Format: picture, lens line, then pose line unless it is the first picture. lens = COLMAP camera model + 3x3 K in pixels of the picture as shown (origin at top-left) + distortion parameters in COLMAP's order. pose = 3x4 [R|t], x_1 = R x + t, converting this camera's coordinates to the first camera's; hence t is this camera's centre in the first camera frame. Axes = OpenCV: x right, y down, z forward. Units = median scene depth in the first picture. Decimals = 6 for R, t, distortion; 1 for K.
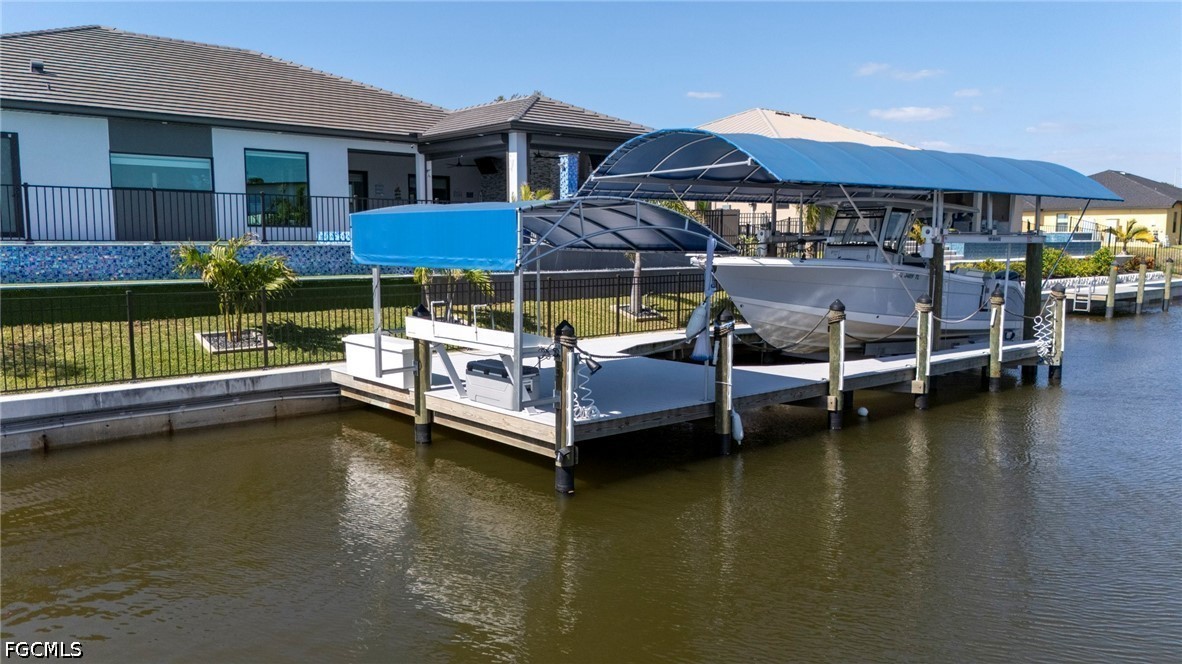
lens RADIAL K [[878.1, 0, 591.1], [0, 878.1, 331.5], [0, 0, 1]] dist [0.015009, -0.000313]
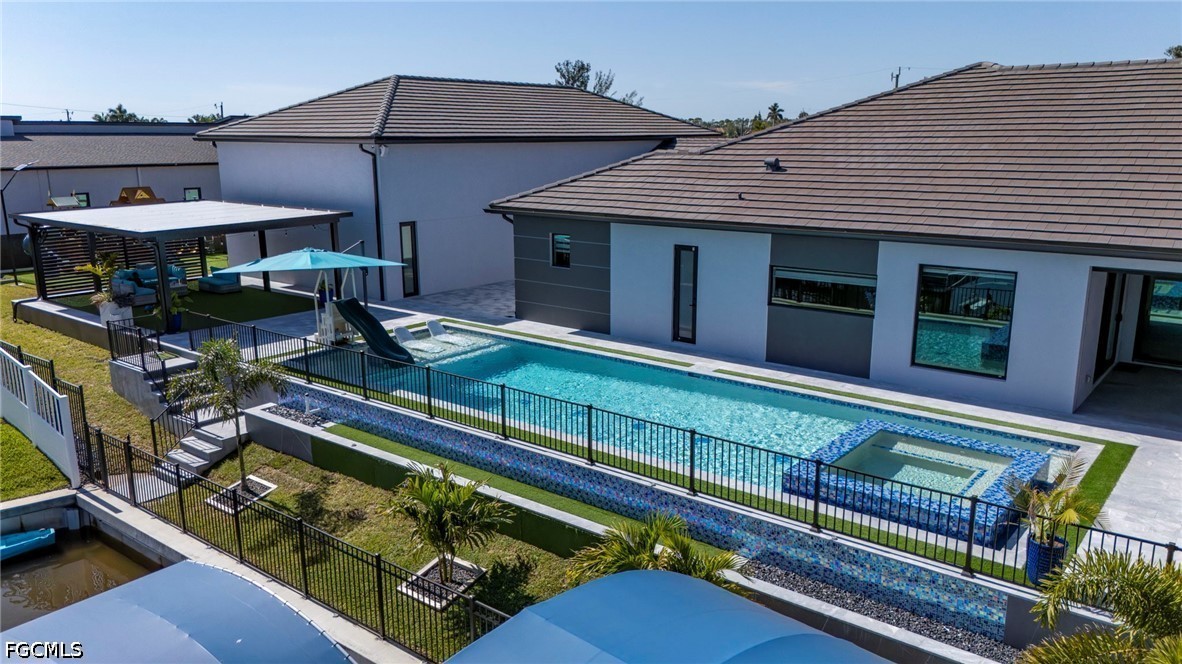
lens RADIAL K [[878.1, 0, 591.7], [0, 878.1, 333.5], [0, 0, 1]] dist [0.015009, -0.000313]
pose [[0.182091, 0.218425, -0.958714, 0.333167], [-0.099150, 0.974124, 0.203104, -0.321928], [0.978270, 0.058073, 0.199036, 0.682048]]
